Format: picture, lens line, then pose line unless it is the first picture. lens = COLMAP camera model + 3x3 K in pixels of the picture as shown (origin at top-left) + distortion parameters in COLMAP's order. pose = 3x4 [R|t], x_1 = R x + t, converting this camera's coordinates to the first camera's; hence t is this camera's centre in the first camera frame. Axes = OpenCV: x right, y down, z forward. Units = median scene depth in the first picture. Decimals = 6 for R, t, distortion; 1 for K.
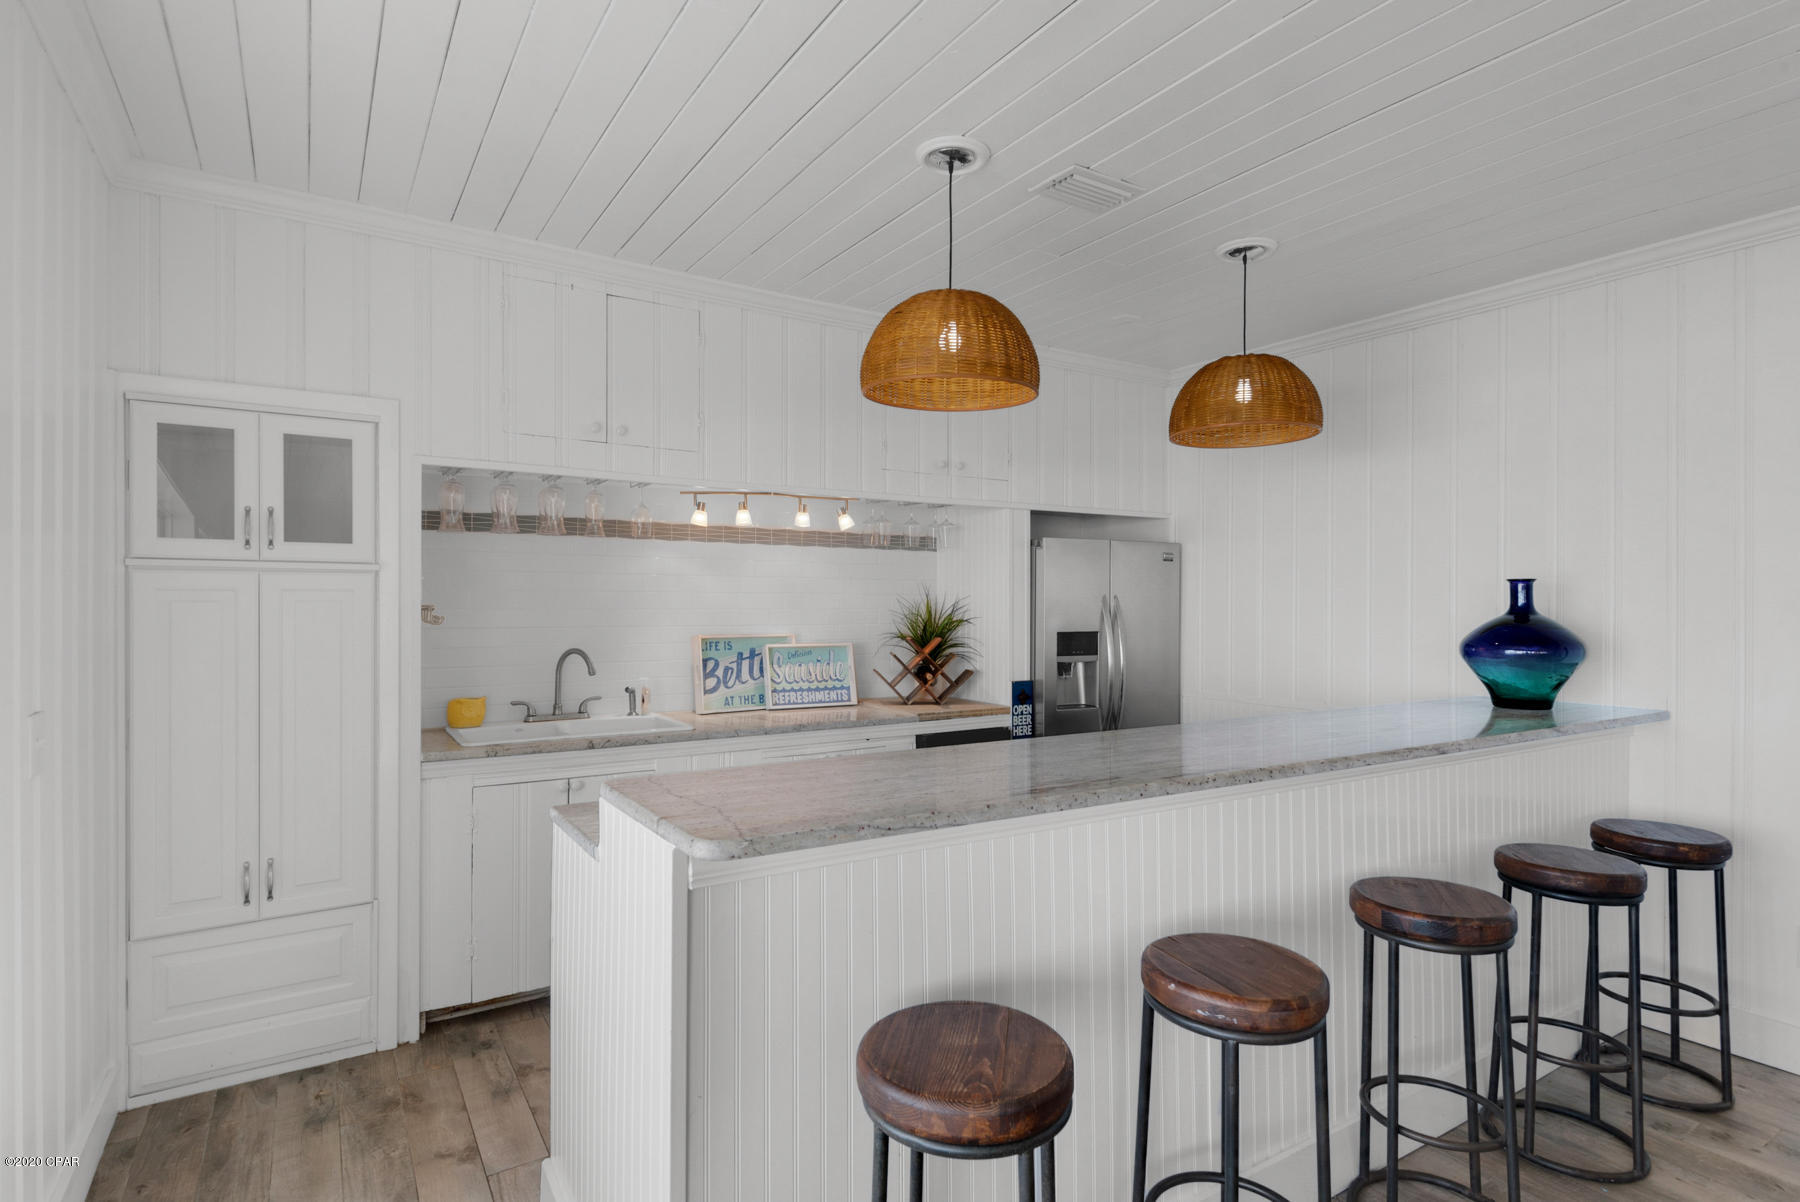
lens RADIAL K [[866.9, 0, 900.4], [0, 866.9, 607.2], [0, 0, 1]] dist [0.000863, -0.000030]
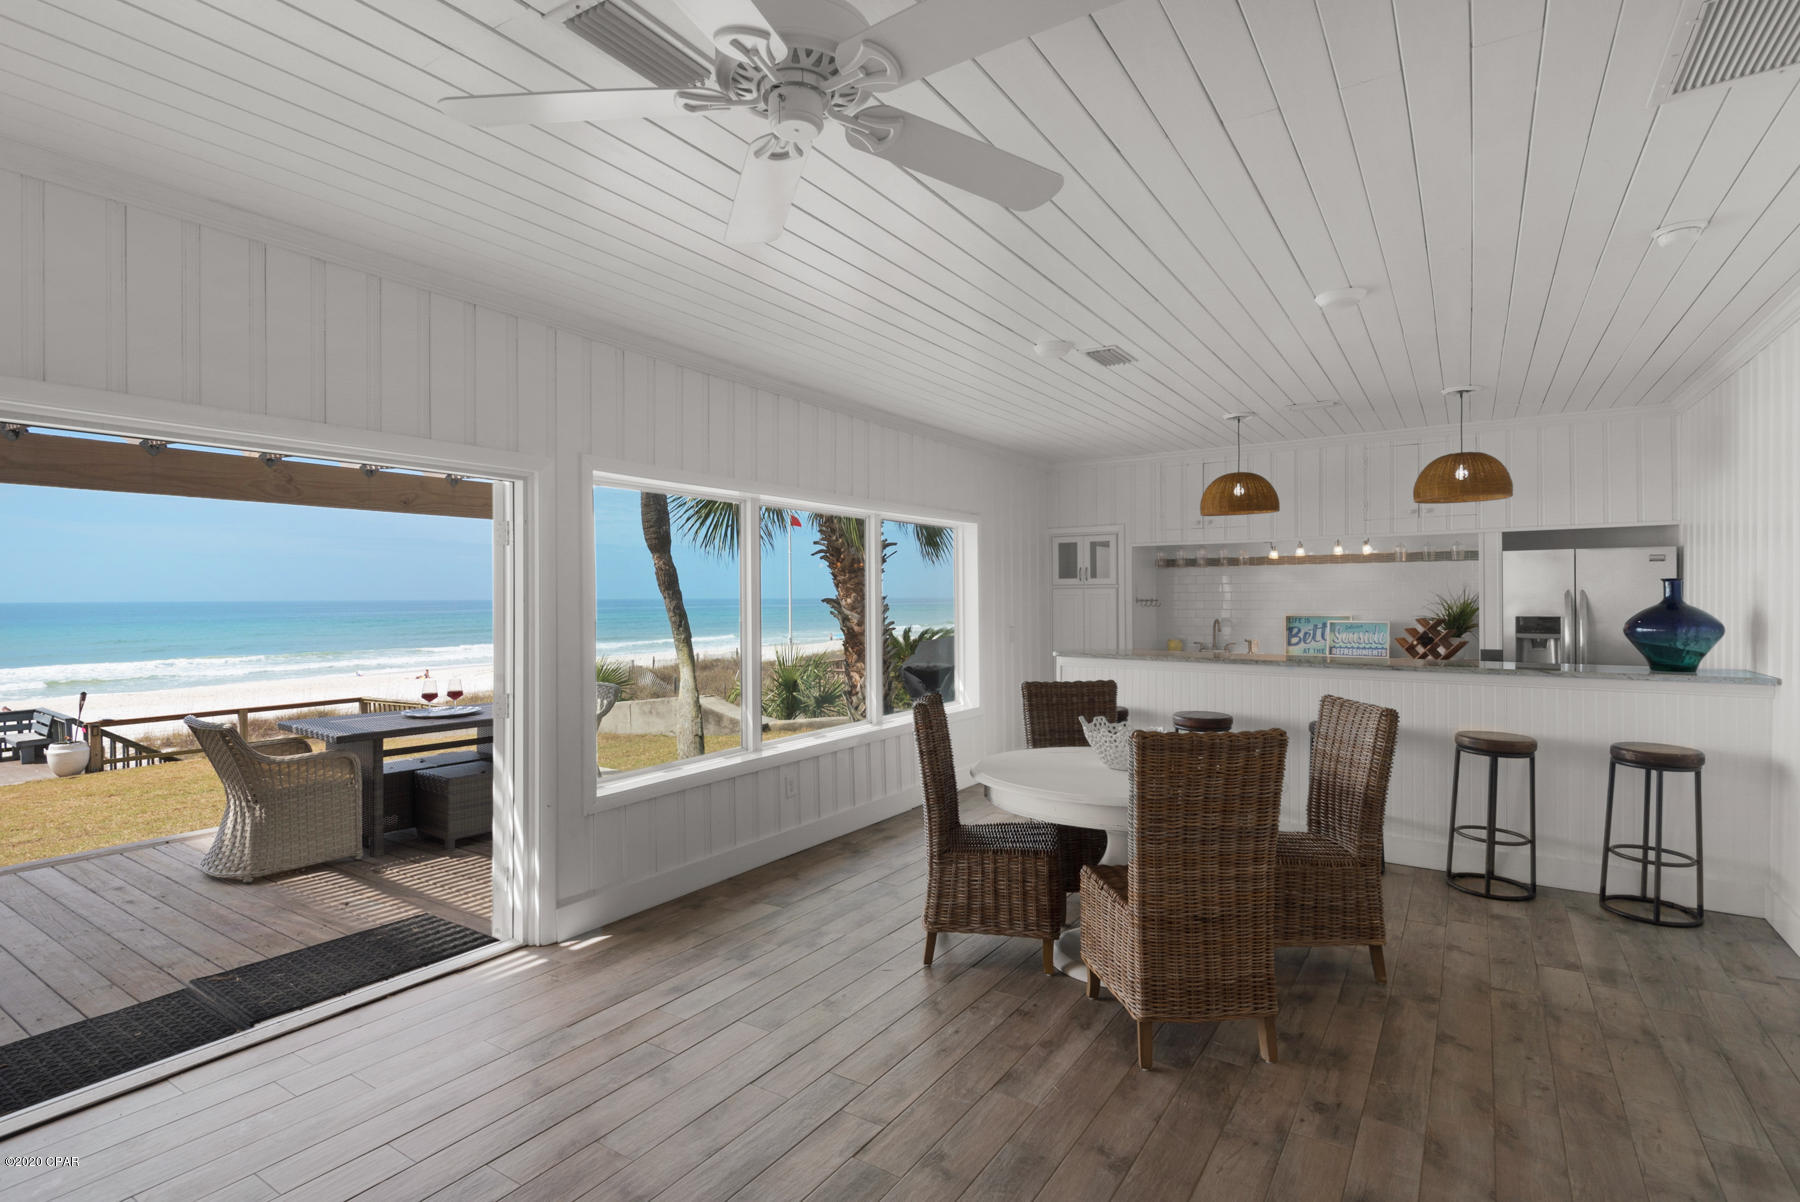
lens RADIAL K [[866.7, 0, 900.0], [0, 866.7, 601.0], [0, 0, 1]] dist [0.000013, -0.000004]
pose [[0.426716, 0.000555, -0.904386, 1.117822], [0.000375, 1.000000, 0.000790, 0.001636], [0.904386, -0.000677, 0.426715, -0.567462]]
